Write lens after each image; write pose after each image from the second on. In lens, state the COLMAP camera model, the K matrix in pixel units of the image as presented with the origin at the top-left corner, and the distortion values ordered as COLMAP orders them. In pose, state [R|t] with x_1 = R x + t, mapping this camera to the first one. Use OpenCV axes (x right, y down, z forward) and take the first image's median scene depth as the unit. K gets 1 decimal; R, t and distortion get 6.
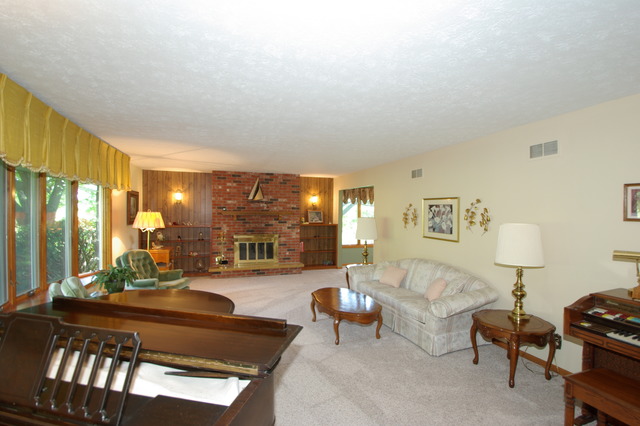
lens RADIAL K [[319.0, 0, 320.3], [0, 319.0, 212.0], [0, 0, 1]] dist [0.005682, 0.000437]
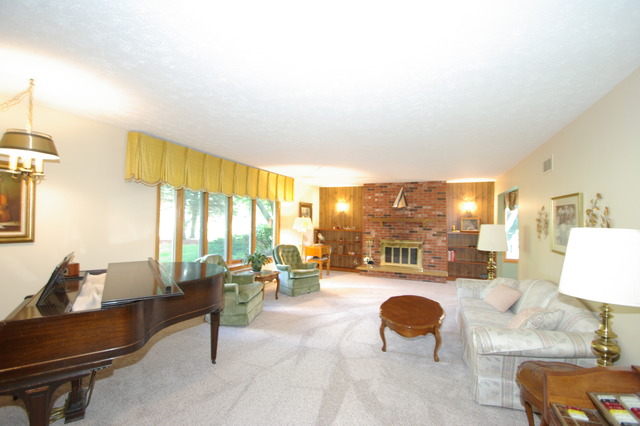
lens RADIAL K [[284.3, 0, 320.2], [0, 284.3, 214.2], [0, 0, 1]] dist [-0.003663, -0.007573]
pose [[0.745553, -0.009124, -0.666384, 0.236941], [-0.010685, 0.999614, -0.025641, 0.011088], [0.666361, 0.026237, 0.745168, 0.107420]]
